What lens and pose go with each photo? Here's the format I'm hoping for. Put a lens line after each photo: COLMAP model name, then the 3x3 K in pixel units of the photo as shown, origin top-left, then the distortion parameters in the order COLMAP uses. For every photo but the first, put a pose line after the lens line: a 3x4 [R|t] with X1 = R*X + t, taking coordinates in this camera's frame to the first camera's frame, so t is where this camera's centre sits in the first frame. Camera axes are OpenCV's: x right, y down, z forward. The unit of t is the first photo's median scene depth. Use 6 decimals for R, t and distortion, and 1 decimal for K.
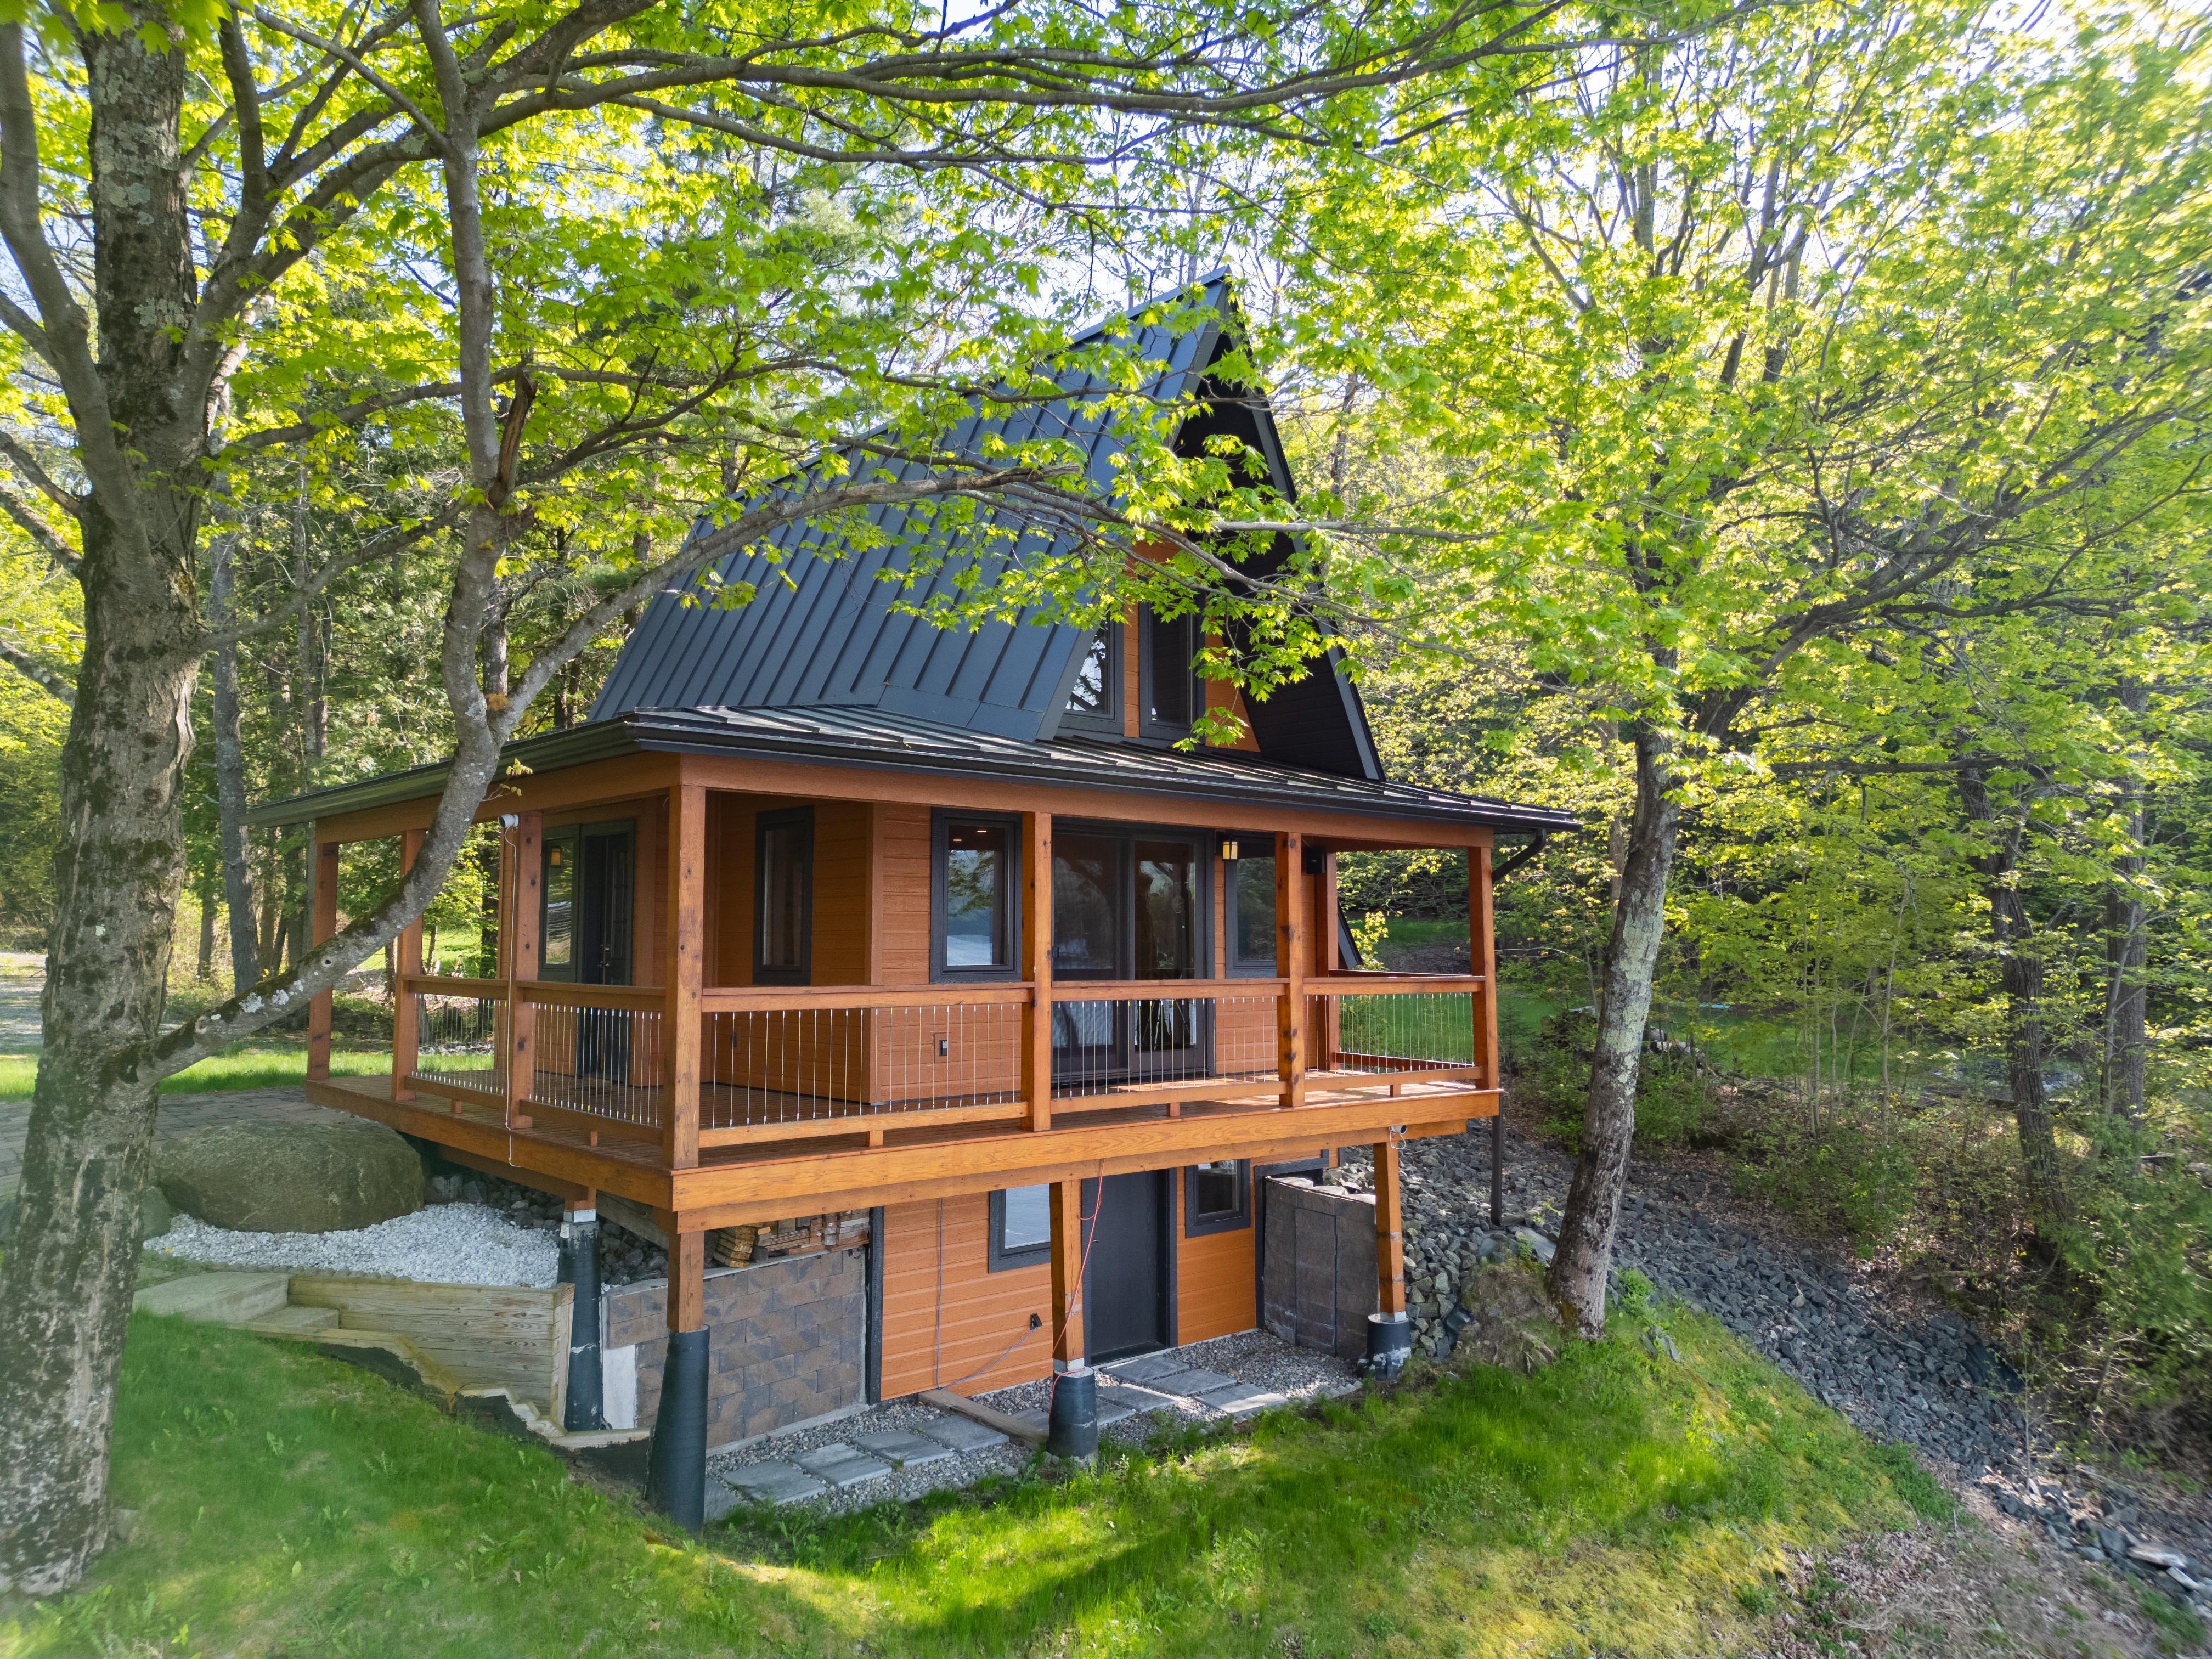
lens RADIAL K [[1542.0, 0, 1109.0], [0, 1542.0, 826.4], [0, 0, 1]] dist [0.081383, -0.083851]
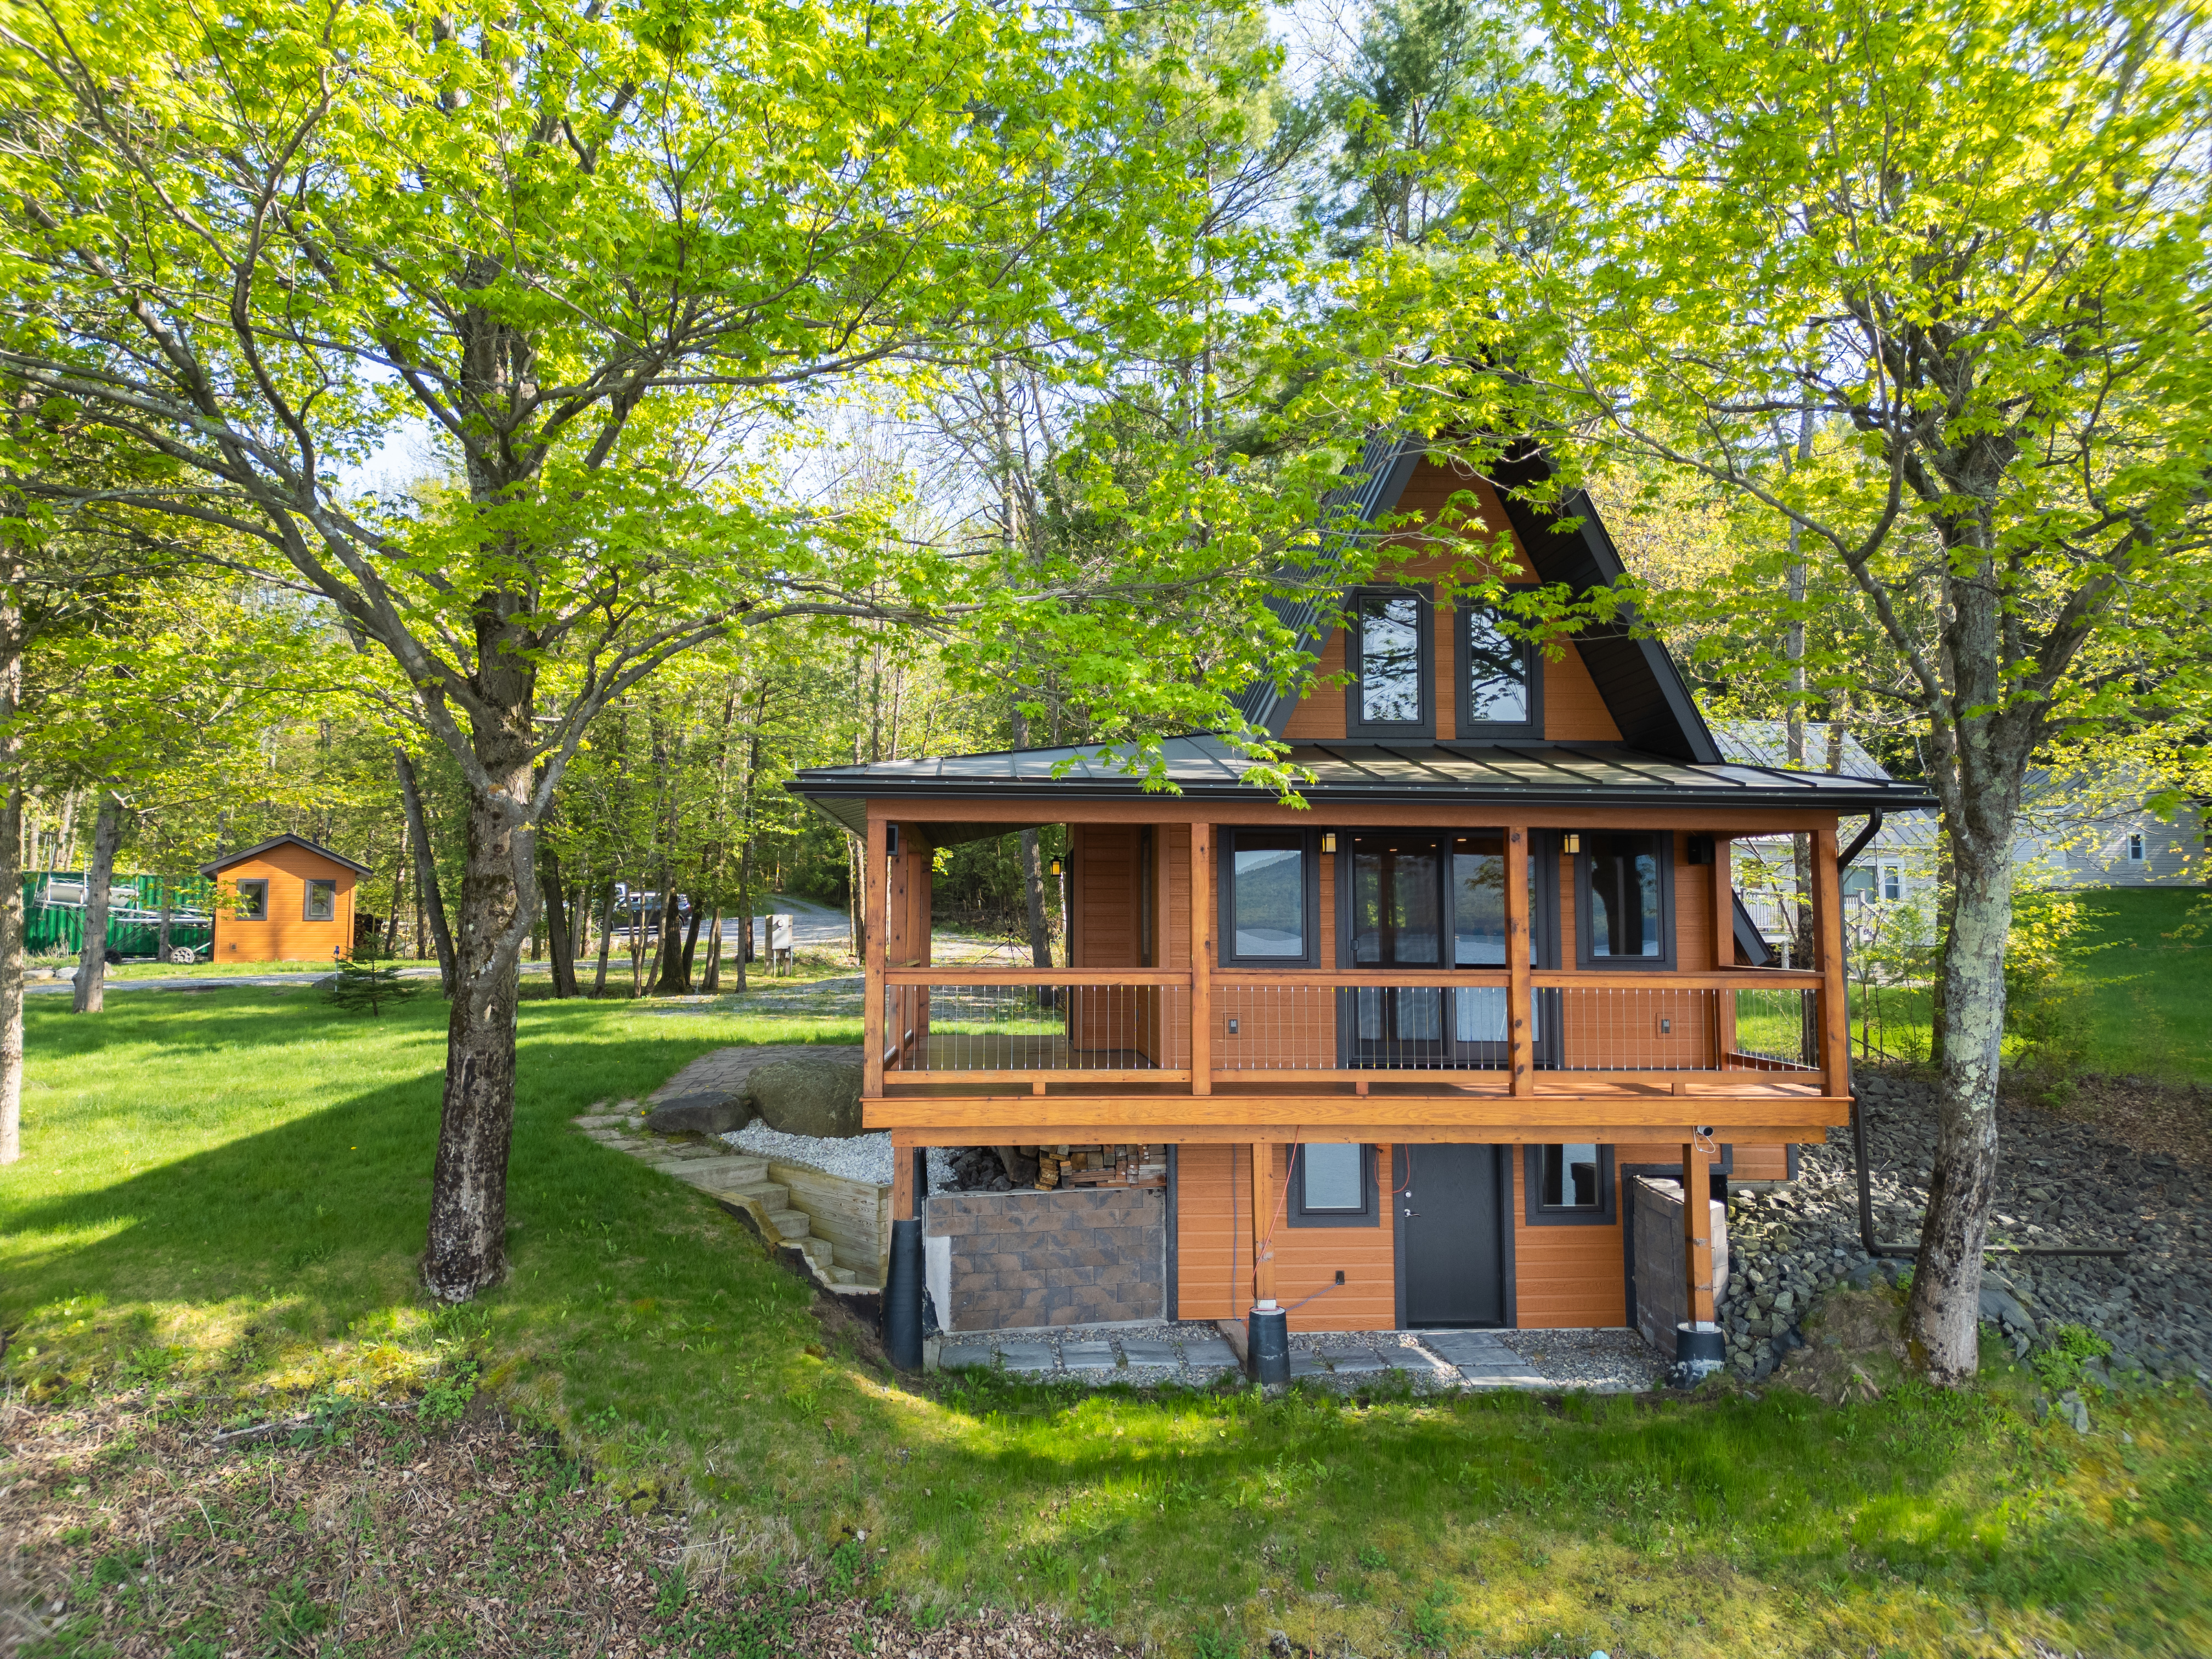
lens RADIAL K [[1542.0, 0, 1109.0], [0, 1542.0, 826.4], [0, 0, 1]] dist [0.081383, -0.083851]
pose [[0.801541, -0.044560, -0.596278, 0.565220], [0.045214, 0.998881, -0.013868, 0.006237], [0.596228, -0.015845, 0.802659, 0.020556]]
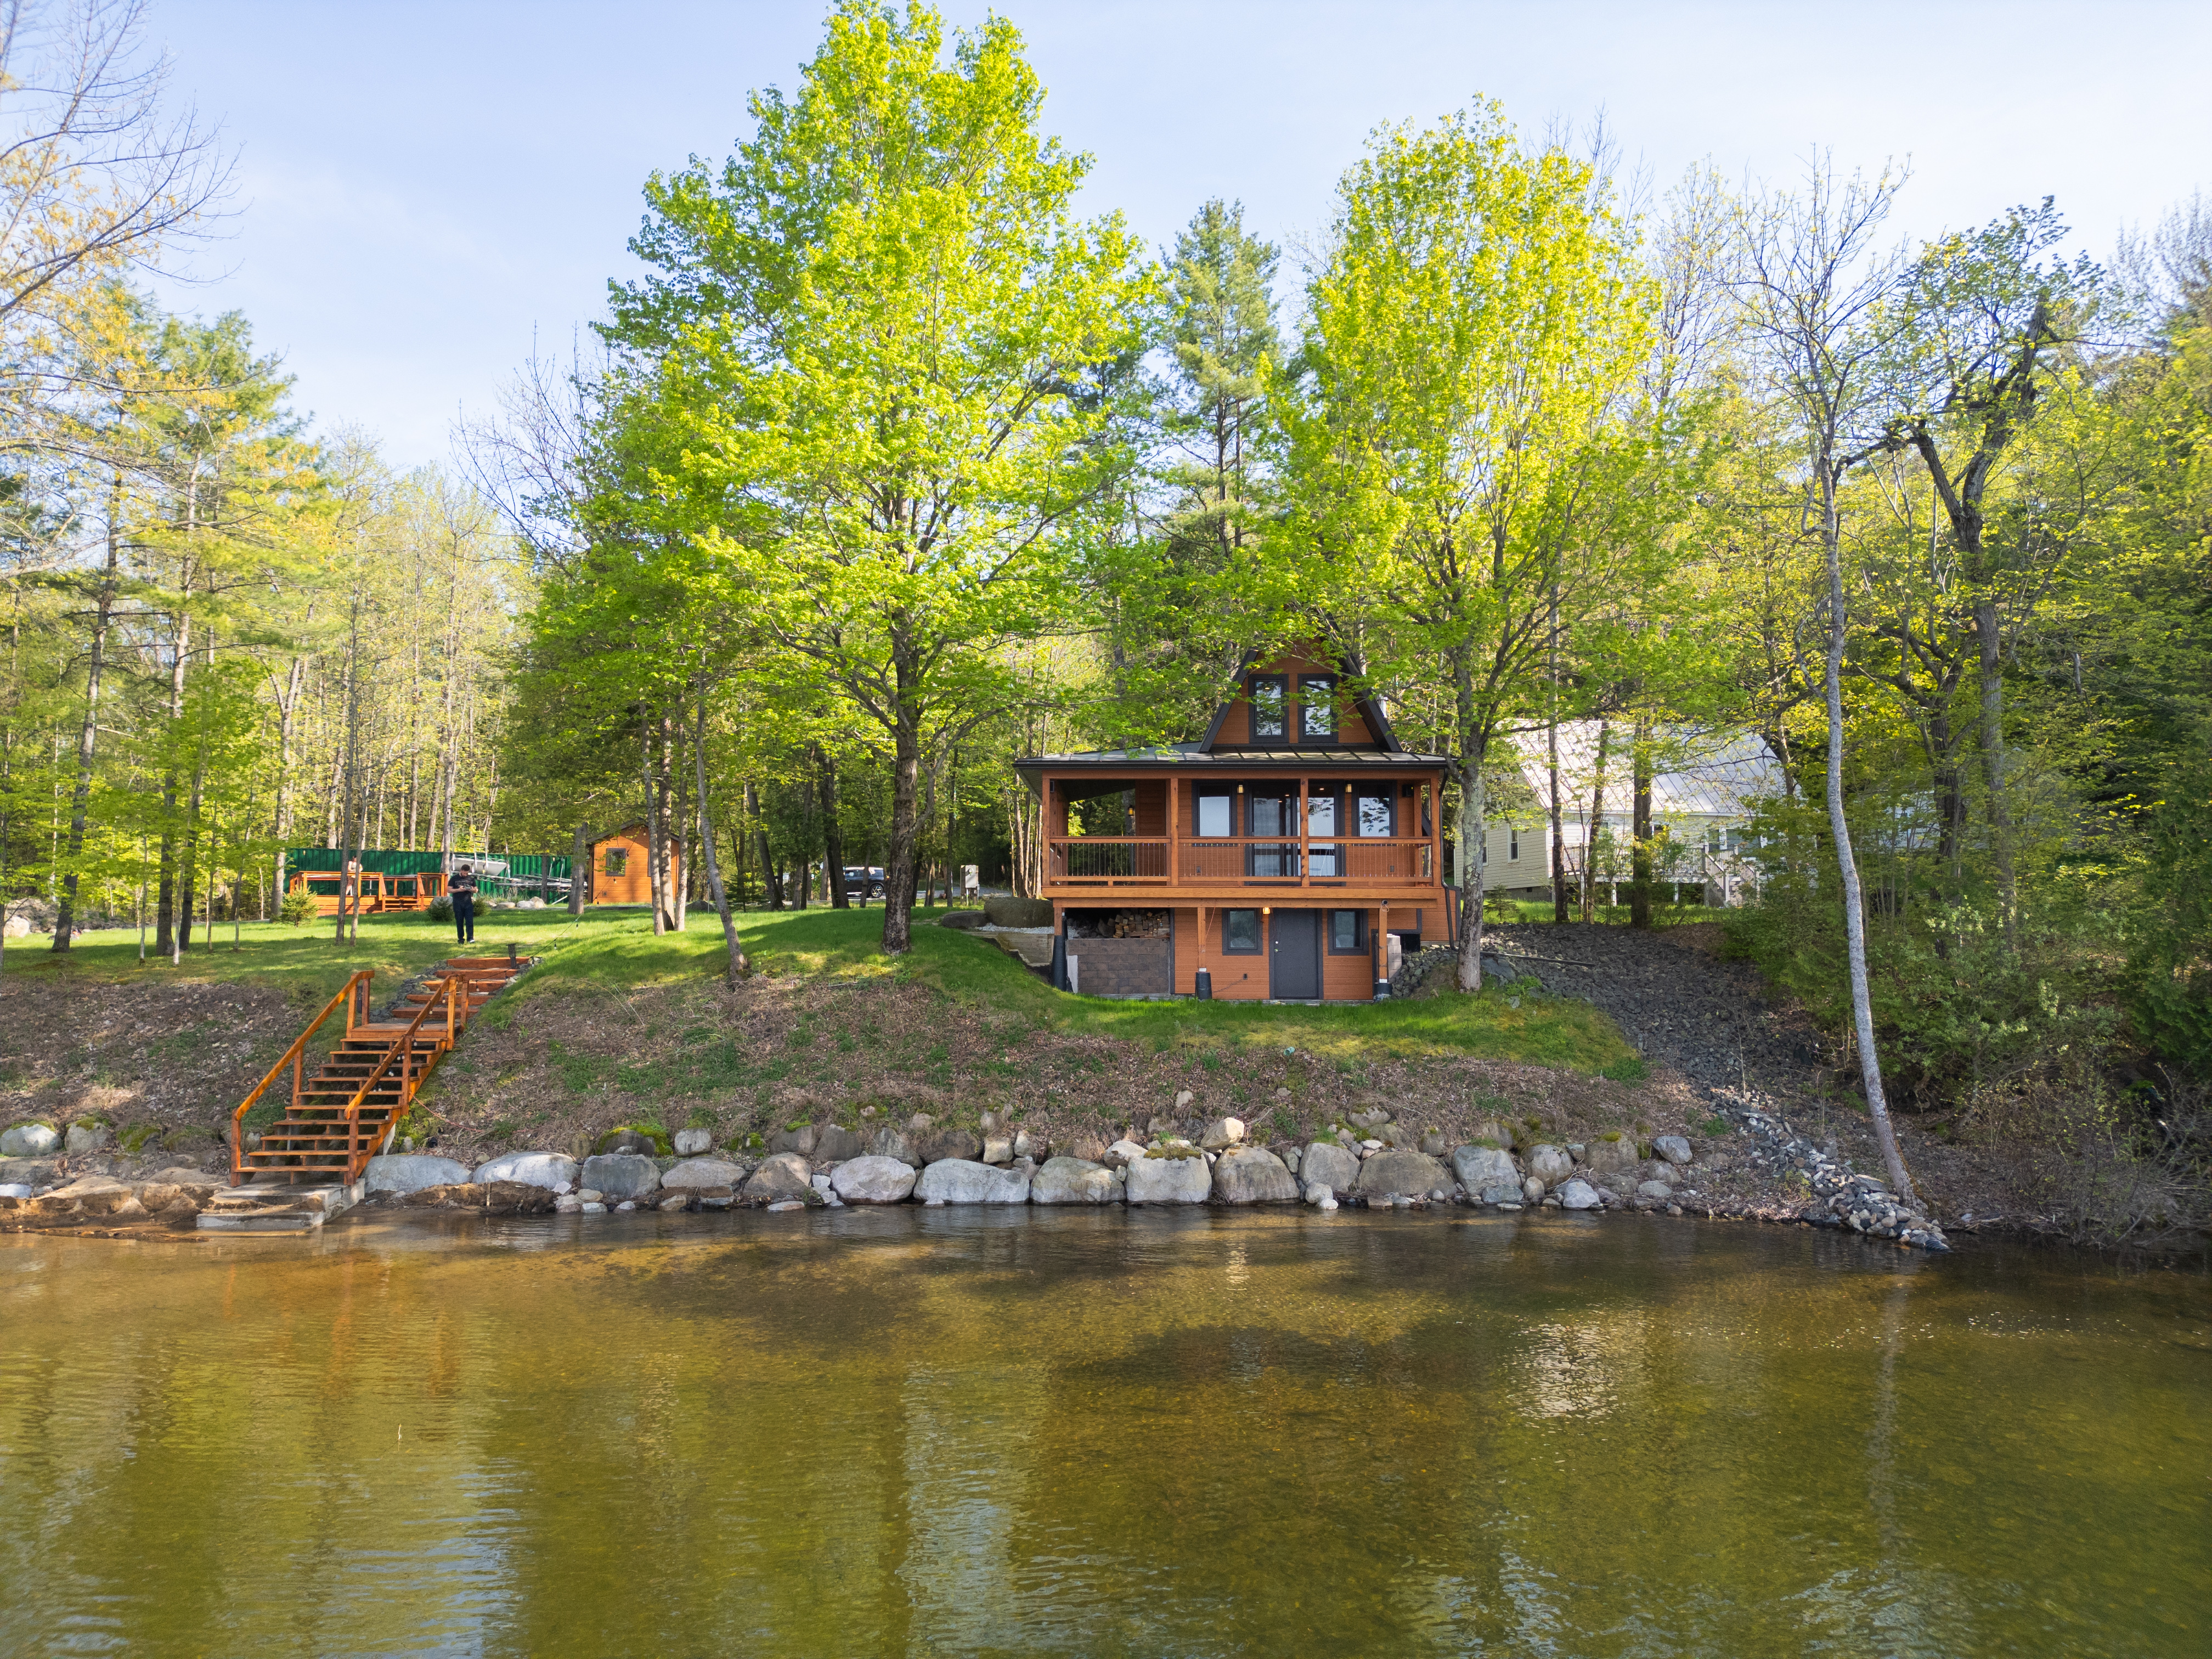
lens RADIAL K [[1542.0, 0, 1109.0], [0, 1542.0, 826.4], [0, 0, 1]] dist [0.081383, -0.083851]
pose [[0.743741, -0.055191, -0.666185, 1.699588], [0.053442, 0.998305, -0.023041, 0.135309], [0.666328, -0.018466, 0.745430, -1.182716]]
